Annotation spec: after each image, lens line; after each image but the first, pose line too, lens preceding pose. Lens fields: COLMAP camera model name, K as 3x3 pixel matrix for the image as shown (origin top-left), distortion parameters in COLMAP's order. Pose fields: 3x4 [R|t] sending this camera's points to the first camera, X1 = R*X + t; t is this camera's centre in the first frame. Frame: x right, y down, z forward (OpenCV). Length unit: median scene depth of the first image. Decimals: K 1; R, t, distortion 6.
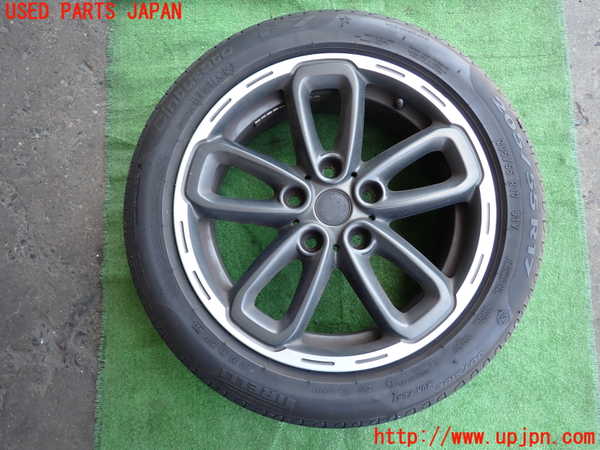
lens RADIAL K [[445.3, 0, 300.0], [0, 445.3, 225.0], [0, 0, 1]] dist [-0.000953, 0.001694]
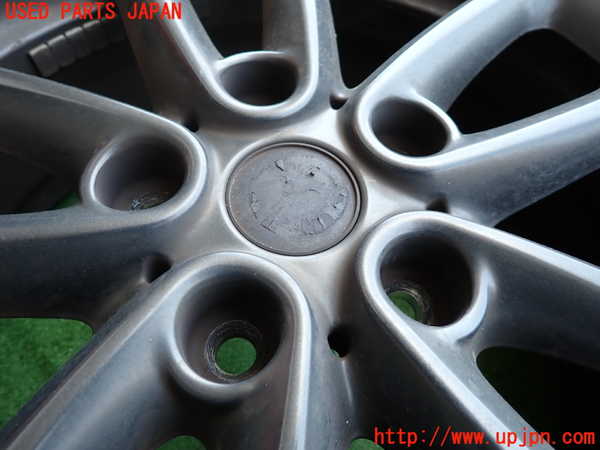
lens RADIAL K [[445.3, 0, 300.0], [0, 445.3, 225.0], [0, 0, 1]] dist [-0.000953, 0.001694]
pose [[0.973236, -0.154223, 0.170376, 0.027298], [0.206577, 0.911929, -0.354557, 0.068906], [-0.100690, 0.380264, 0.919381, 0.709288]]
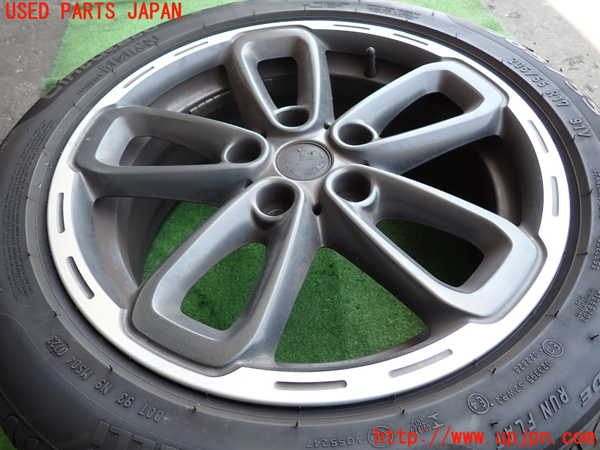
lens RADIAL K [[445.3, 0, 300.0], [0, 445.3, 225.0], [0, 0, 1]] dist [-0.000953, 0.001694]
pose [[0.991628, -0.117576, 0.053385, 0.021207], [0.128422, 0.854798, -0.502820, 0.347665], [0.013486, 0.505466, 0.862741, 0.449747]]
